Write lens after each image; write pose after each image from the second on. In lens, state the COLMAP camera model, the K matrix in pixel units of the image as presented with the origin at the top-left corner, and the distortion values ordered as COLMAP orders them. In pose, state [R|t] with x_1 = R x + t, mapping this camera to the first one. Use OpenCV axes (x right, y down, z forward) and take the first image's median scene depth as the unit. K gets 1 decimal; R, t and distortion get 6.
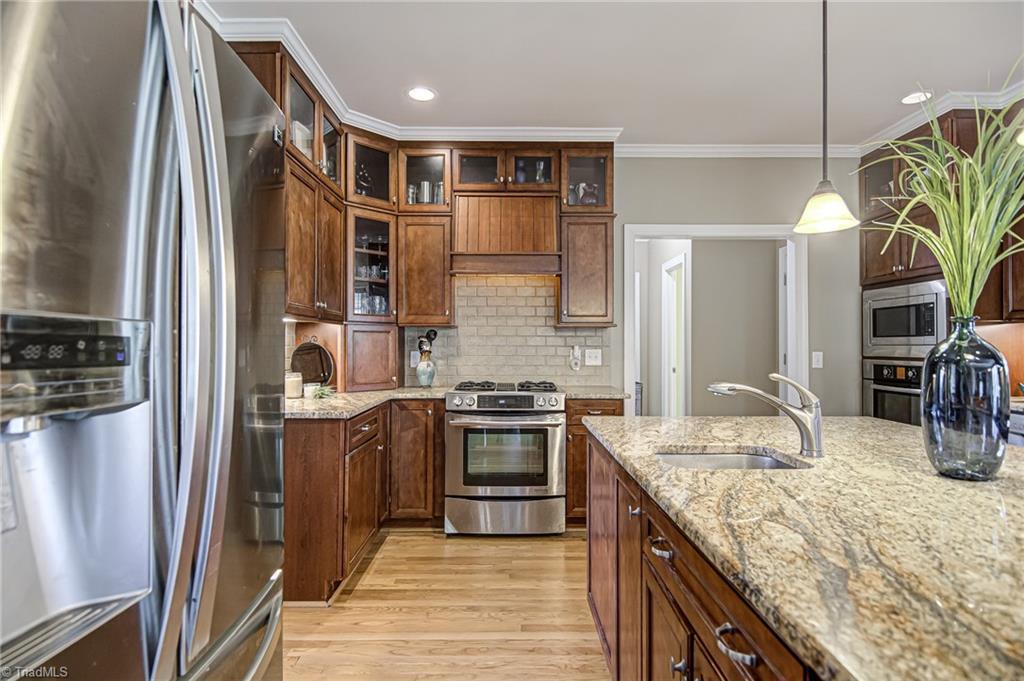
lens RADIAL K [[537.7, 0, 514.5], [0, 537.7, 342.8], [0, 0, 1]] dist [0.012148, -0.007429]
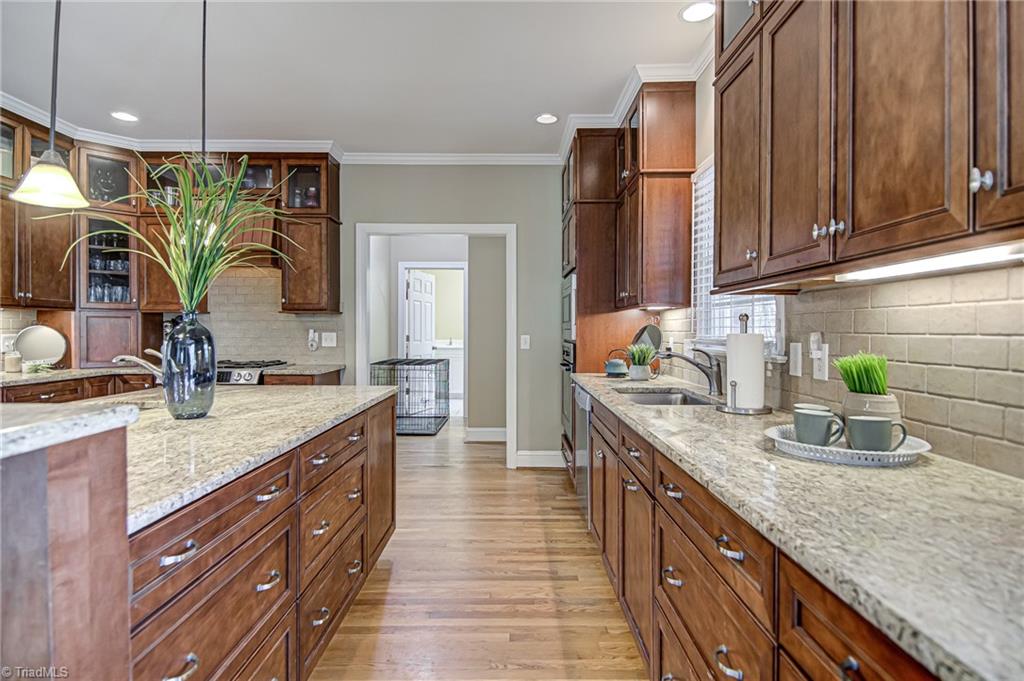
lens RADIAL K [[537.7, 0, 508.8], [0, 537.7, 337.0], [0, 0, 1]] dist [0.012148, -0.007429]
pose [[0.999944, 0.001971, -0.010368, 0.602286], [-0.001766, 0.999803, 0.019752, -0.002060], [0.010405, -0.019733, 0.999751, -0.160253]]
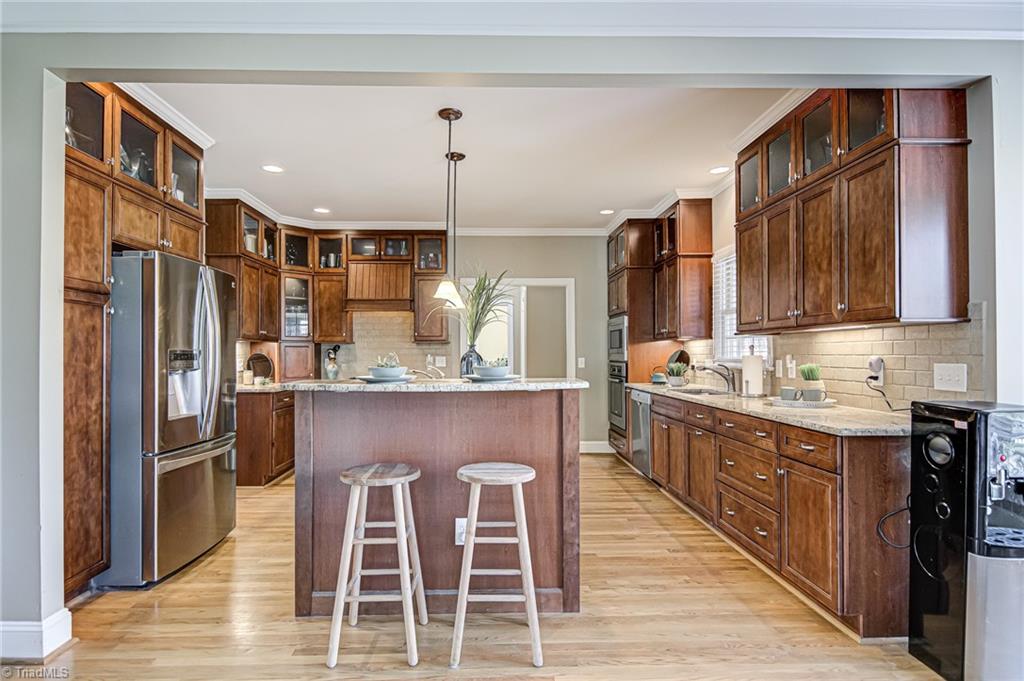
lens RADIAL K [[537.7, 0, 494.4], [0, 537.7, 352.8], [0, 0, 1]] dist [0.012148, -0.007429]
pose [[0.999942, -0.003241, 0.010249, 0.321795], [0.003200, 0.999987, 0.004065, -0.005877], [-0.010262, -0.004032, 0.999939, -0.656974]]
